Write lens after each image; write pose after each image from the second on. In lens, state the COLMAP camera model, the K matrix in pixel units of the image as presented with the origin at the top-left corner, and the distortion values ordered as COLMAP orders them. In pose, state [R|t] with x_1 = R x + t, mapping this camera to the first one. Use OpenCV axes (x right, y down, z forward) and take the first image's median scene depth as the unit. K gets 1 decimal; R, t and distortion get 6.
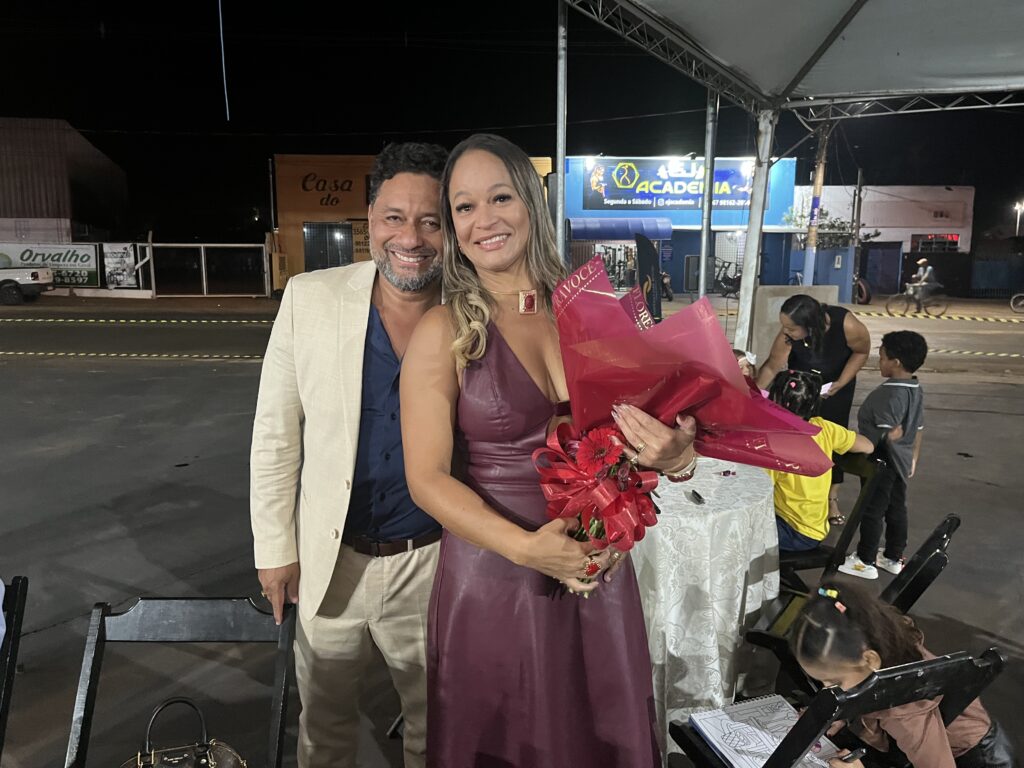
lens RADIAL K [[767.6, 0, 513.4], [0, 767.6, 396.1], [0, 0, 1]] dist [0.048249, -0.059235]
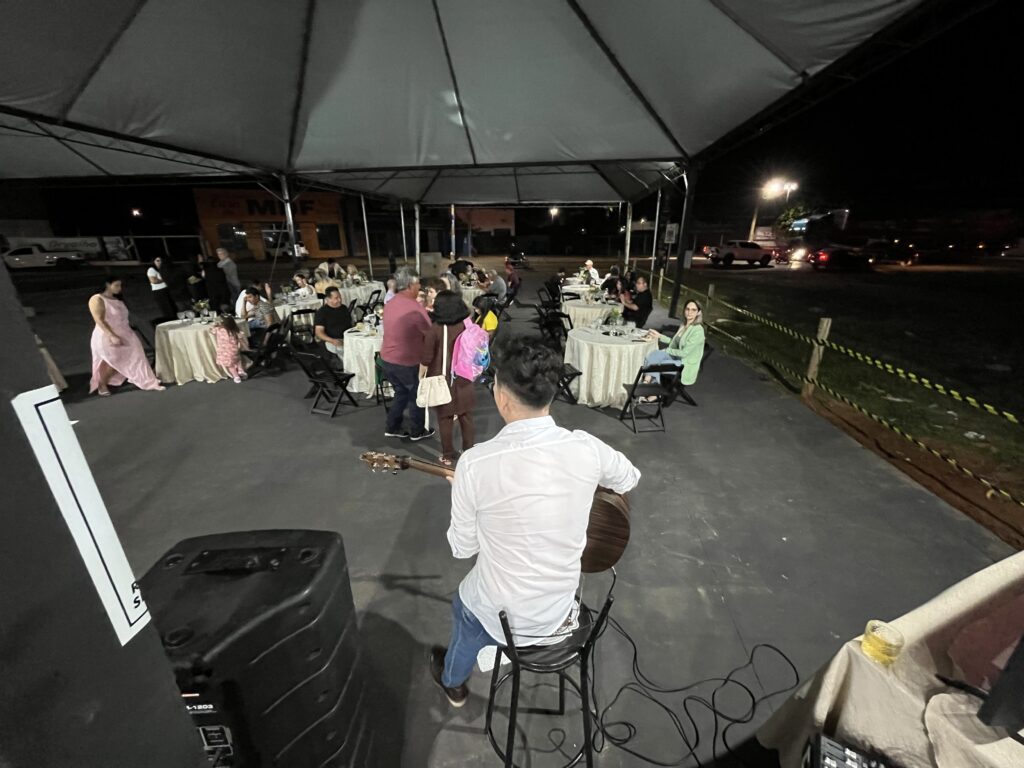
lens RADIAL K [[413.4, 0, 512.0], [0, 413.4, 384.0], [0, 0, 1]] dist [-0.000930, -0.000150]
pose [[0.908891, -0.150176, 0.389056, -0.150363], [0.080644, 0.978594, 0.189343, 0.127194], [-0.409162, -0.140718, 0.901546, -1.022829]]
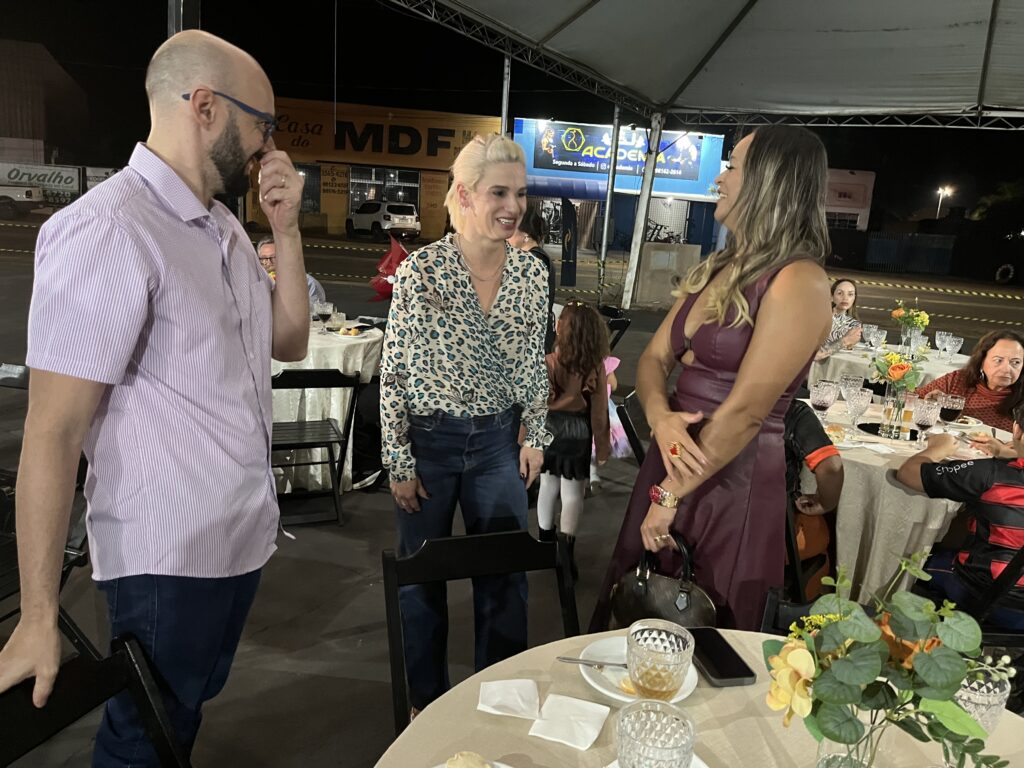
lens RADIAL K [[767.6, 0, 513.4], [0, 767.6, 396.1], [0, 0, 1]] dist [0.048249, -0.059235]
pose [[0.996098, 0.051620, 0.071587, -0.000331], [-0.055887, 0.996696, 0.058936, 0.058600], [-0.068308, -0.062707, 0.995692, -0.341268]]
